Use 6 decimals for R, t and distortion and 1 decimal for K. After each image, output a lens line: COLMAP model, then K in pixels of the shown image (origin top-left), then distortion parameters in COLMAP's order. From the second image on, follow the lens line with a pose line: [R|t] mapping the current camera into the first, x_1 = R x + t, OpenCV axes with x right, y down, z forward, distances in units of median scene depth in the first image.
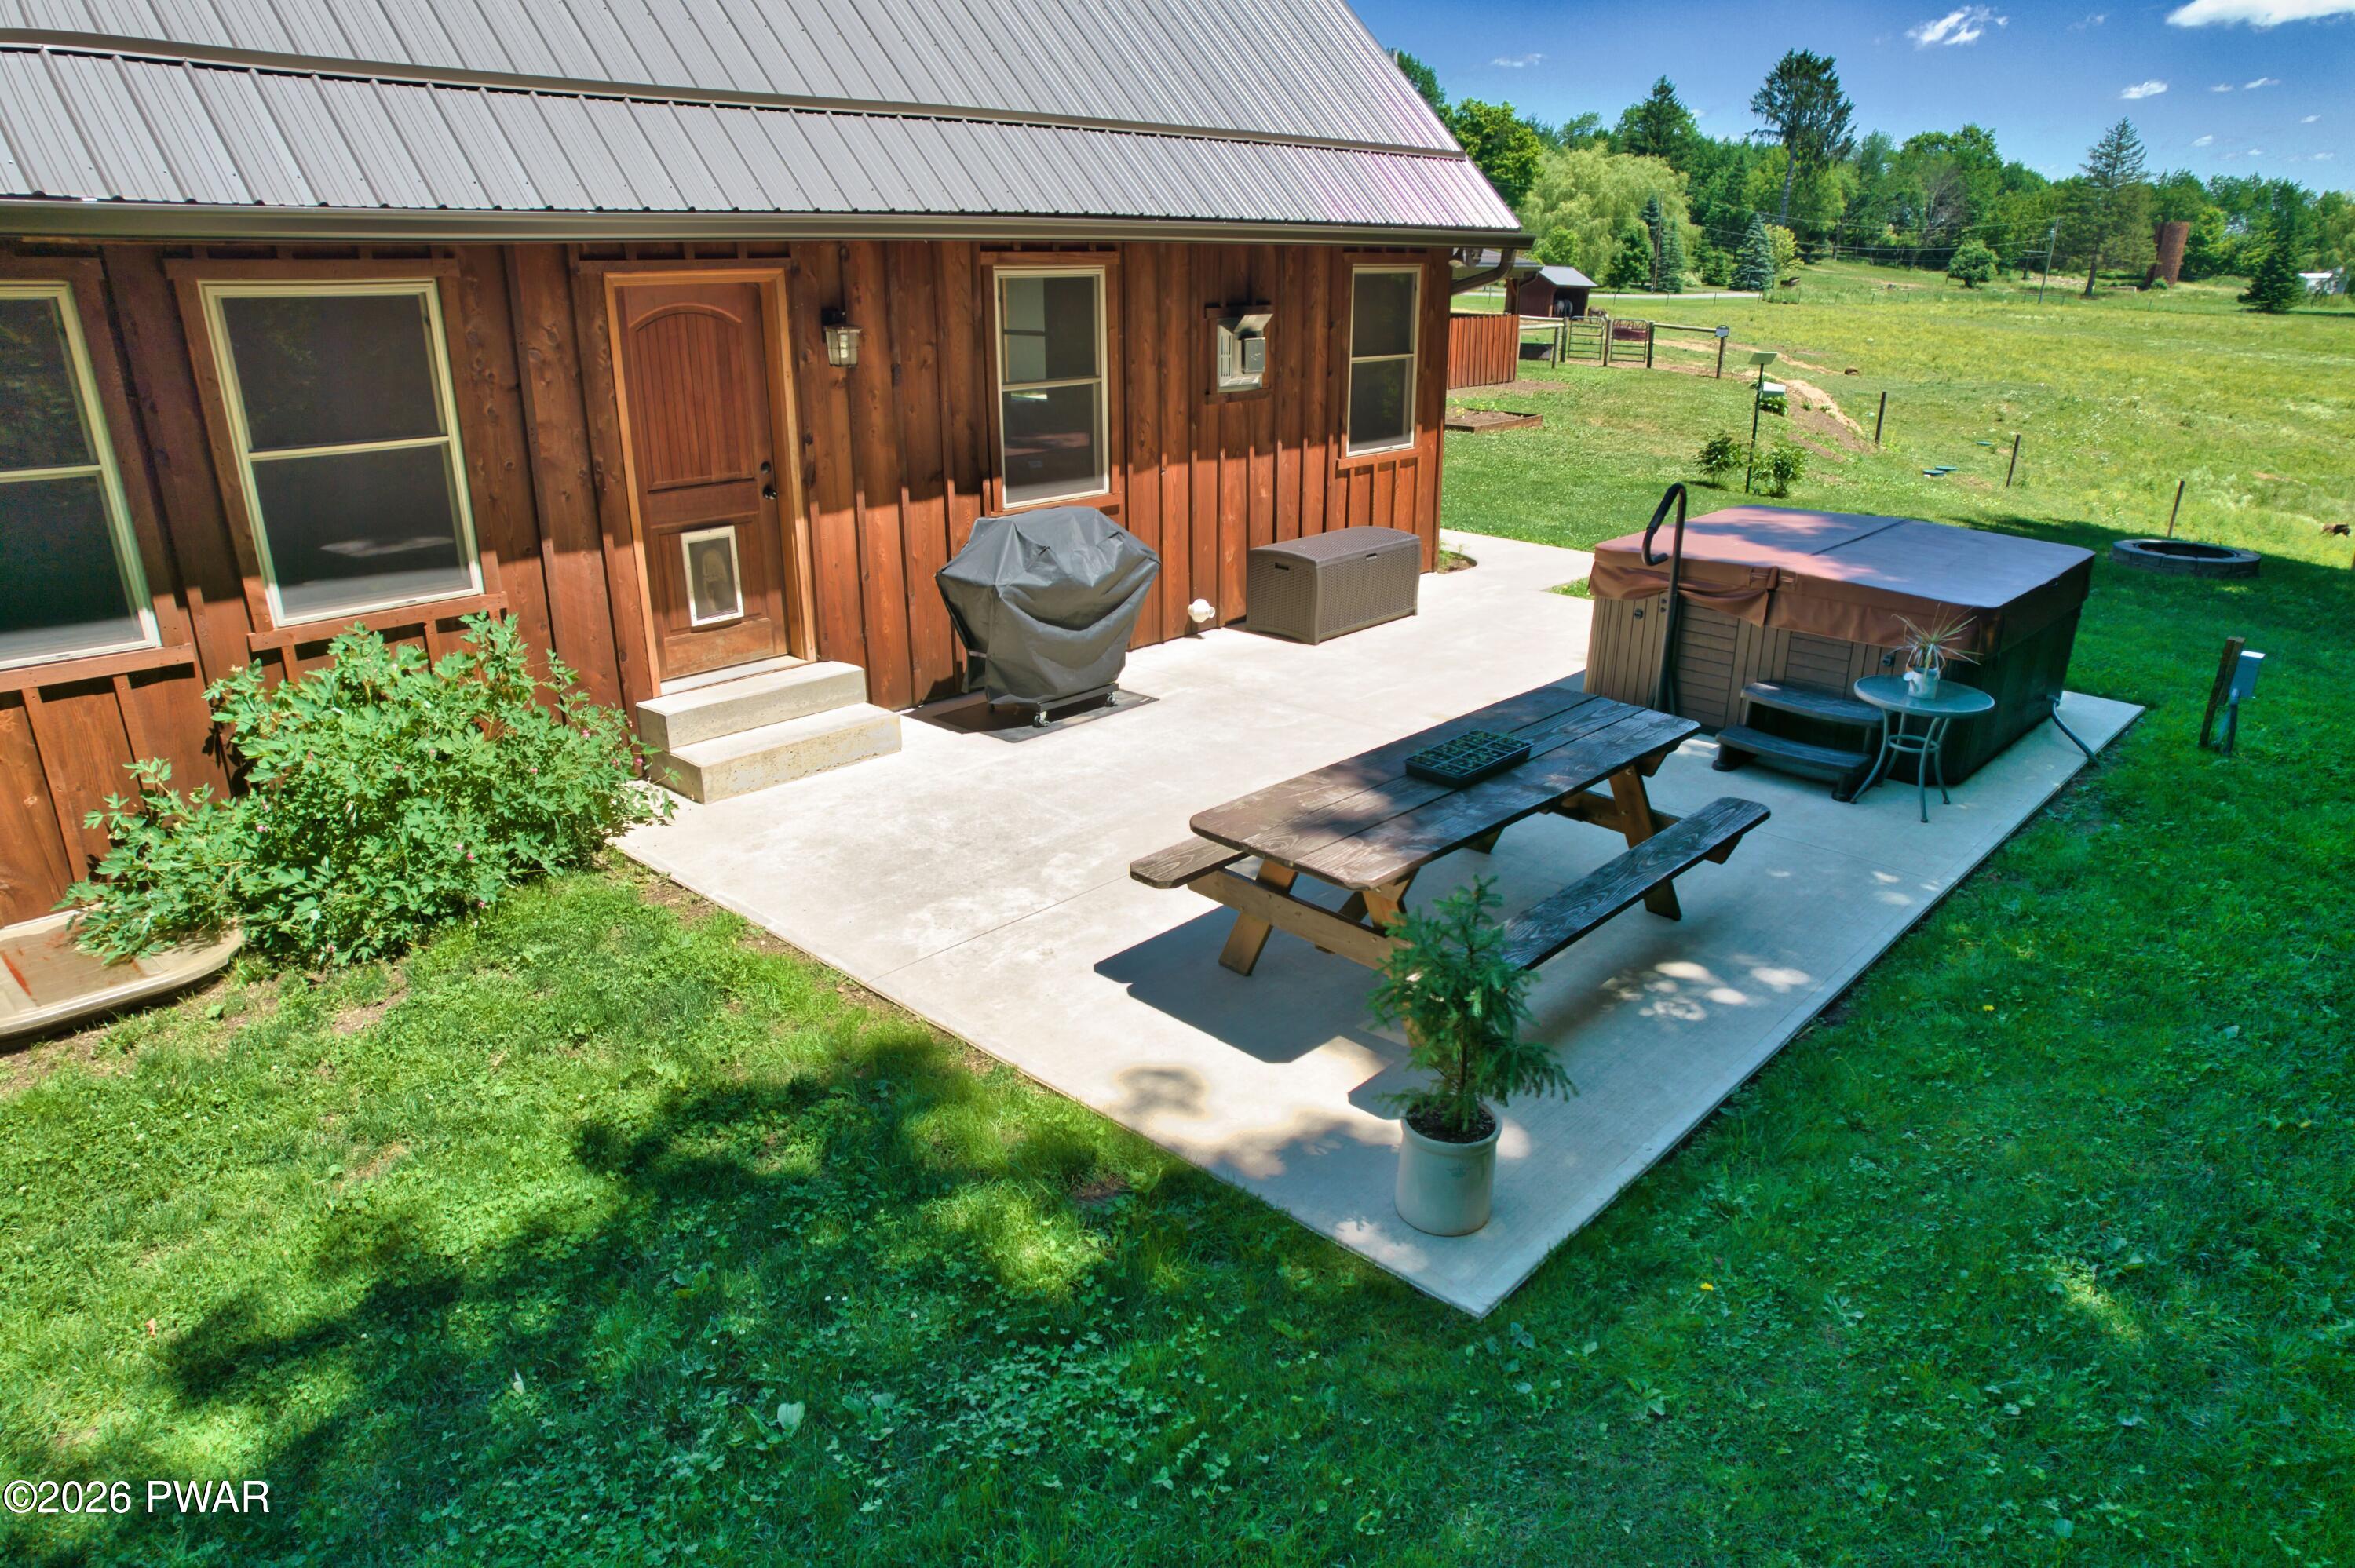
lens RADIAL K [[1521.0, 0, 1189.5], [0, 1521.0, 796.8], [0, 0, 1]] dist [-0.085810, 0.076045]
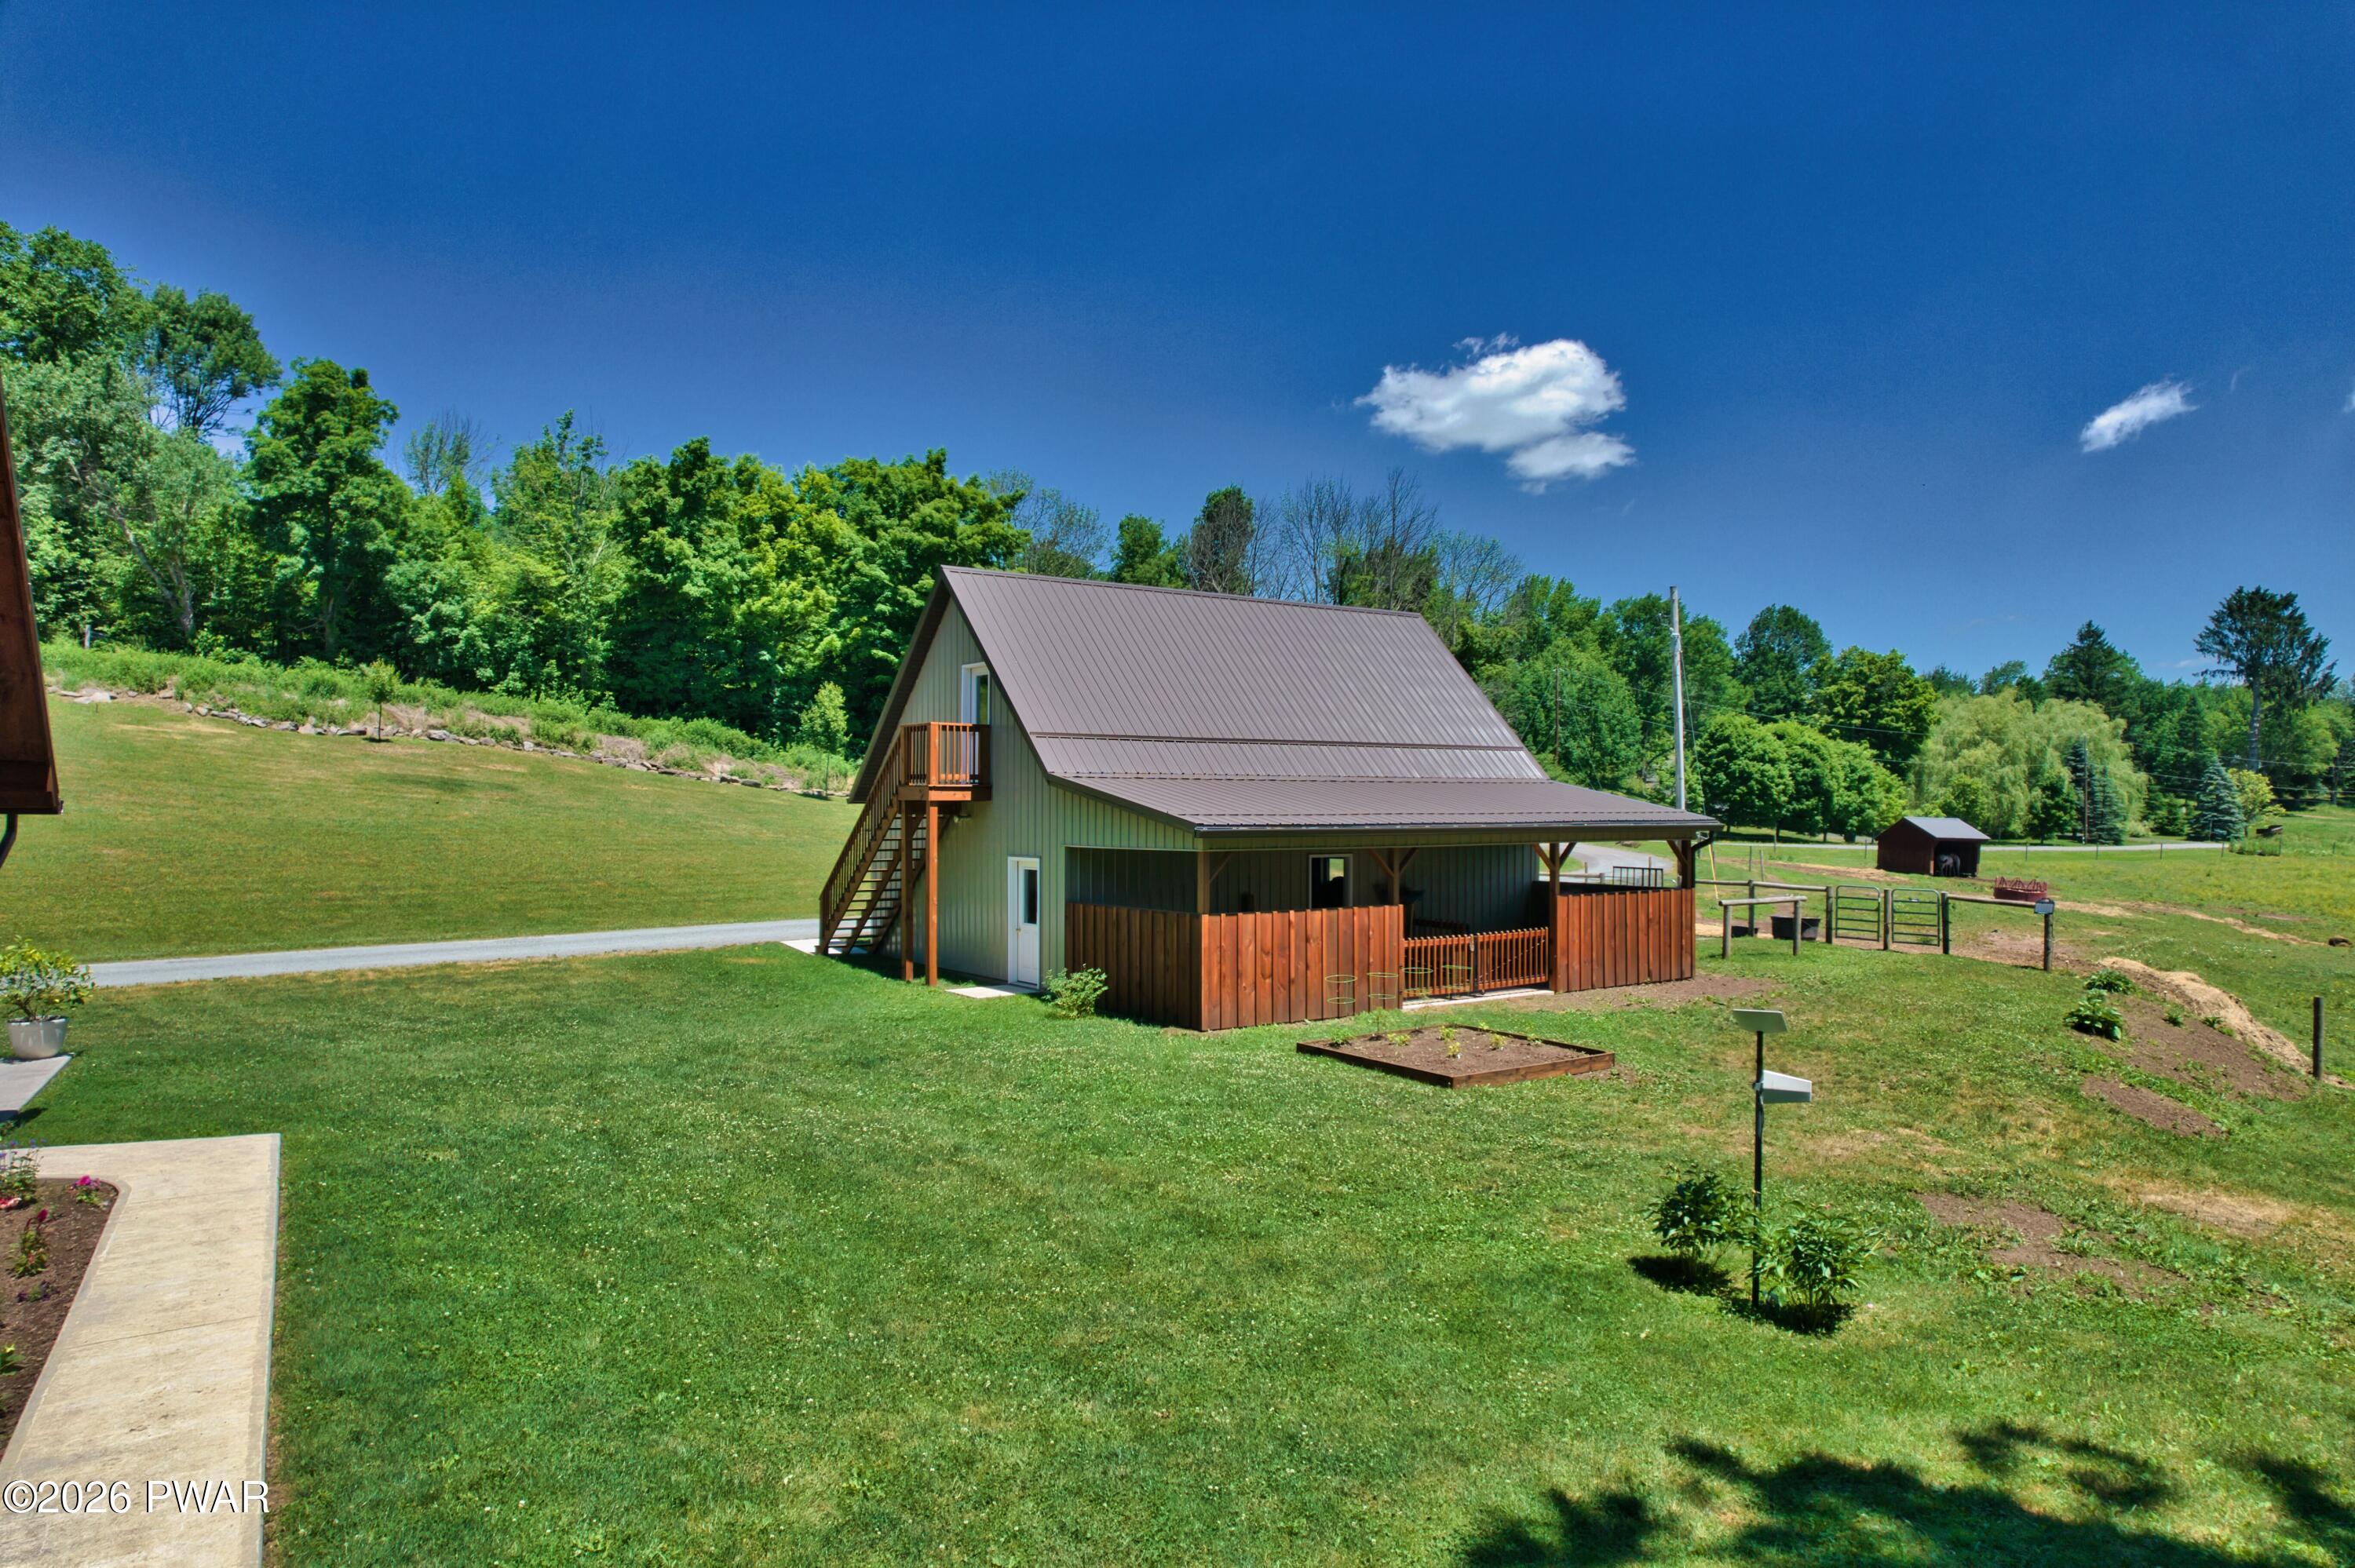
lens RADIAL K [[1507.1, 0, 1184.2], [0, 1507.1, 805.7], [0, 0, 1]] dist [-0.079543, 0.070360]
pose [[0.959300, -0.000668, -0.282387, 0.039568], [-0.094956, 0.941004, -0.324801, -0.021450], [0.265944, 0.338396, 0.902642, 0.057226]]
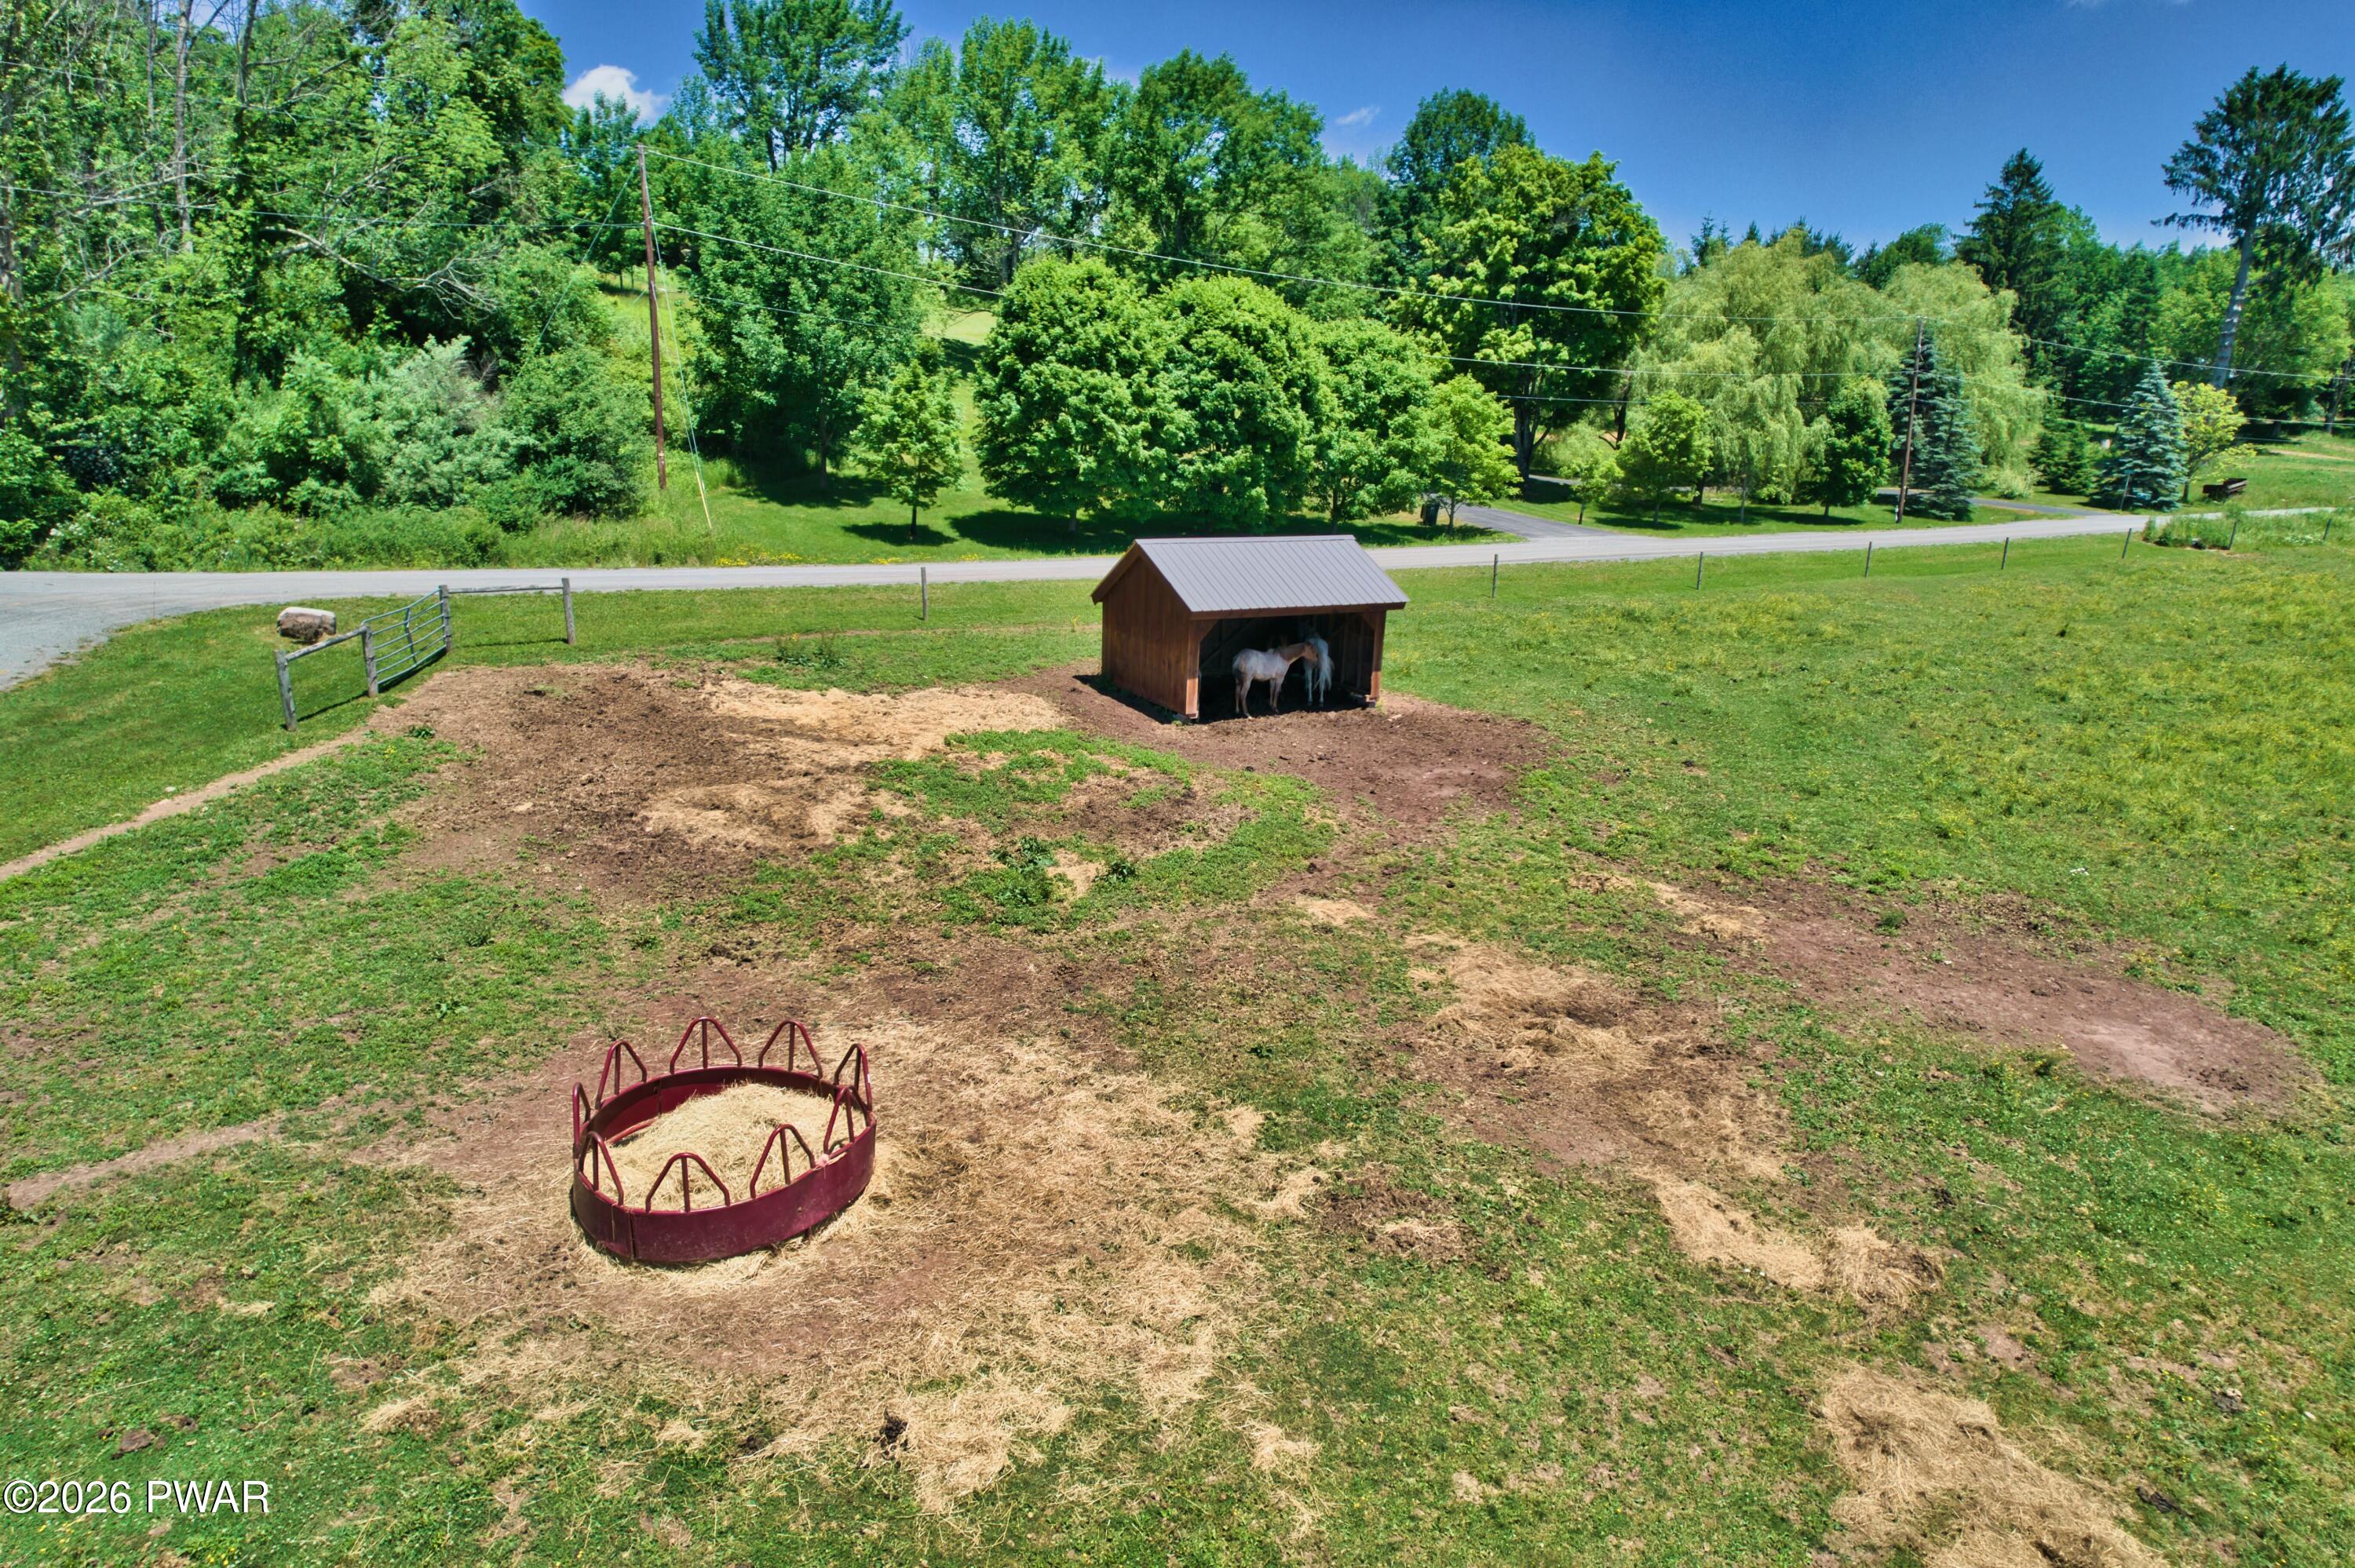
lens RADIAL K [[1489.9, 0, 1235.1], [0, 1489.9, 789.9], [0, 0, 1]] dist [-0.043984, 0.054337]
pose [[0.972336, 0.059680, -0.225836, 0.183397], [-0.080656, 0.993126, -0.084822, -0.163614], [0.219221, 0.100690, 0.970466, 0.421190]]
